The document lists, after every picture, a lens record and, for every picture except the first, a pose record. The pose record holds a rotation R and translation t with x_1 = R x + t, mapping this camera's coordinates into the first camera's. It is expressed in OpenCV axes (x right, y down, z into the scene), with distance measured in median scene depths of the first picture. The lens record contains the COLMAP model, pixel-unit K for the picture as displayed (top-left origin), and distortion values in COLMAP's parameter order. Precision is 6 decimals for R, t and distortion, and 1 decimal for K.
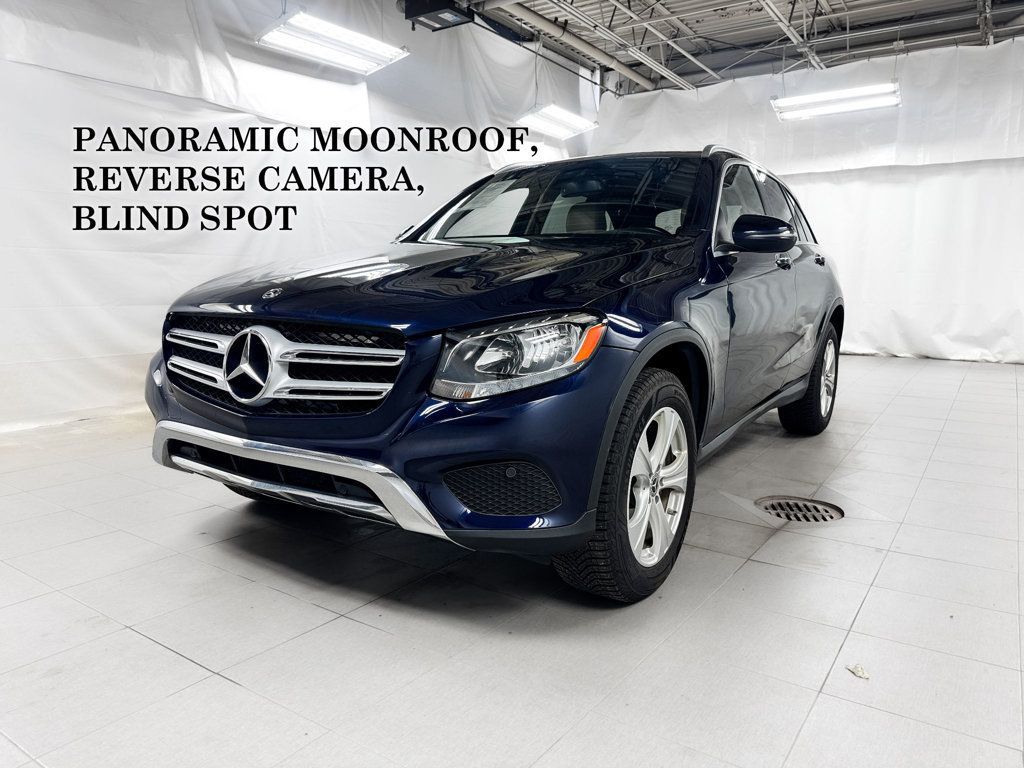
lens RADIAL K [[726.0, 0, 507.0], [0, 726.0, 382.3], [0, 0, 1]] dist [0.023654, -0.028738]
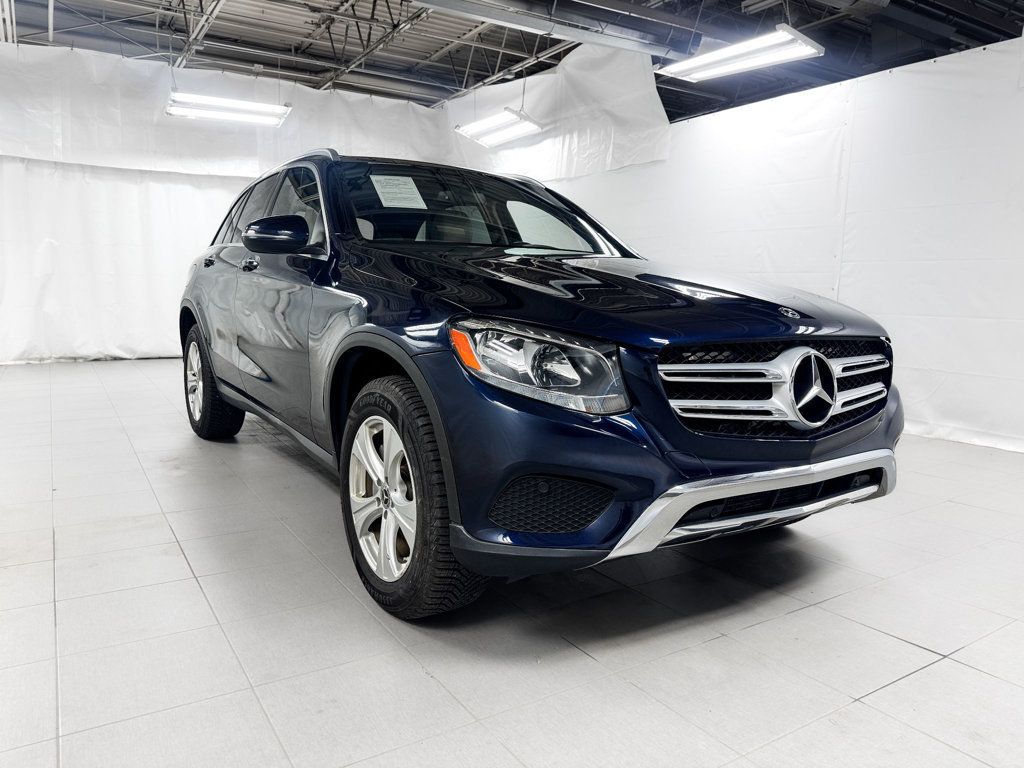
lens RADIAL K [[726.0, 0, 507.4], [0, 726.0, 390.6], [0, 0, 1]] dist [0.023654, -0.028738]
pose [[0.398437, -0.129839, 0.907959, -0.704724], [0.119070, 0.988875, 0.089159, -0.077854], [-0.909434, 0.072586, 0.409464, 0.490751]]
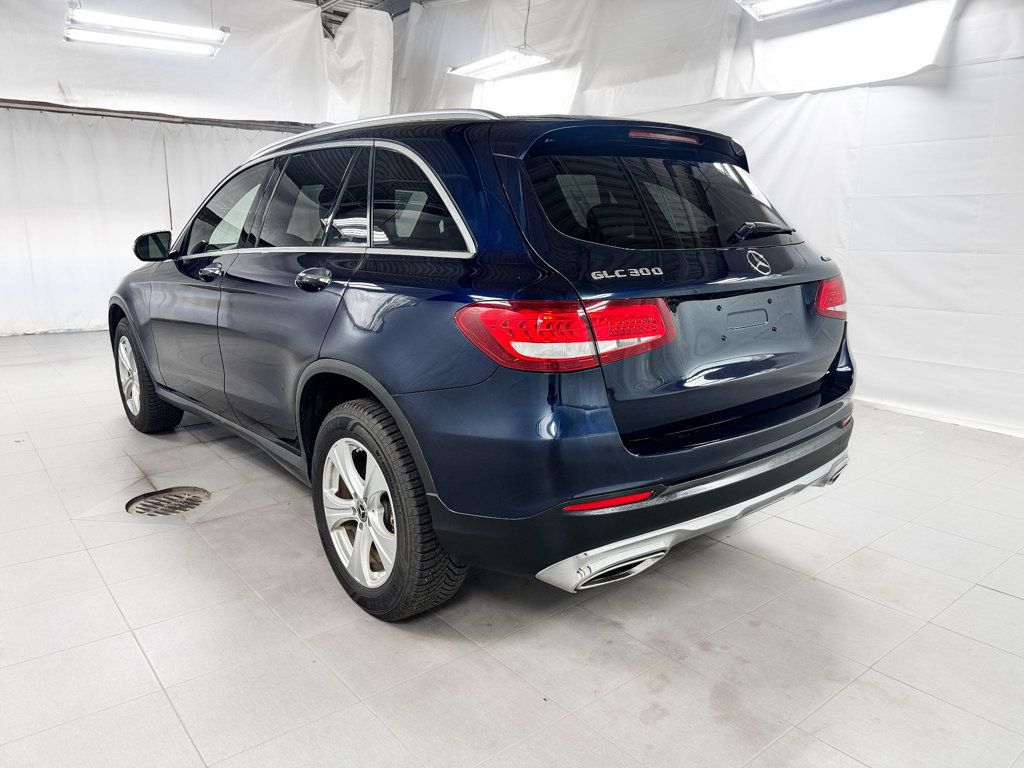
lens RADIAL K [[726.0, 0, 515.7], [0, 726.0, 386.9], [0, 0, 1]] dist [0.023654, -0.028738]
pose [[-0.285126, 0.201911, -0.936982, 0.994045], [-0.149028, 0.956333, 0.251431, -0.268984], [0.946834, 0.211326, -0.242585, 1.390141]]
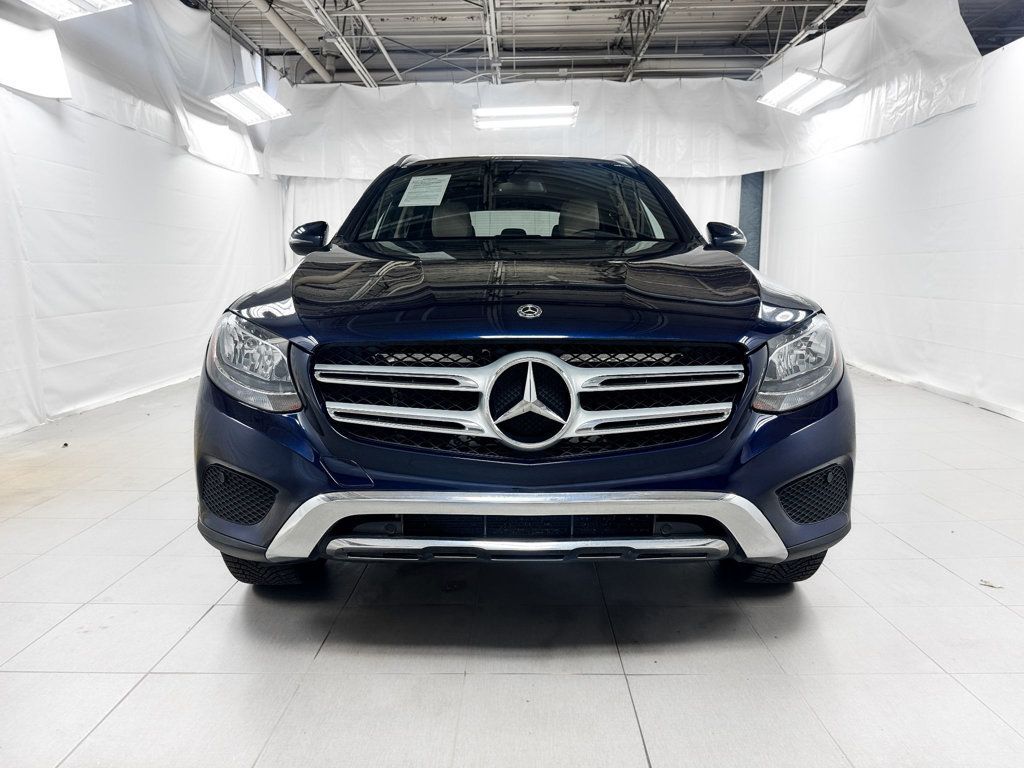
lens RADIAL K [[726.0, 0, 507.9], [0, 726.0, 384.1], [0, 0, 1]] dist [0.023654, -0.028738]
pose [[0.834844, -0.098000, 0.541693, -0.405900], [0.094583, 0.994928, 0.034227, -0.036262], [-0.542300, 0.022661, 0.839879, 0.173906]]
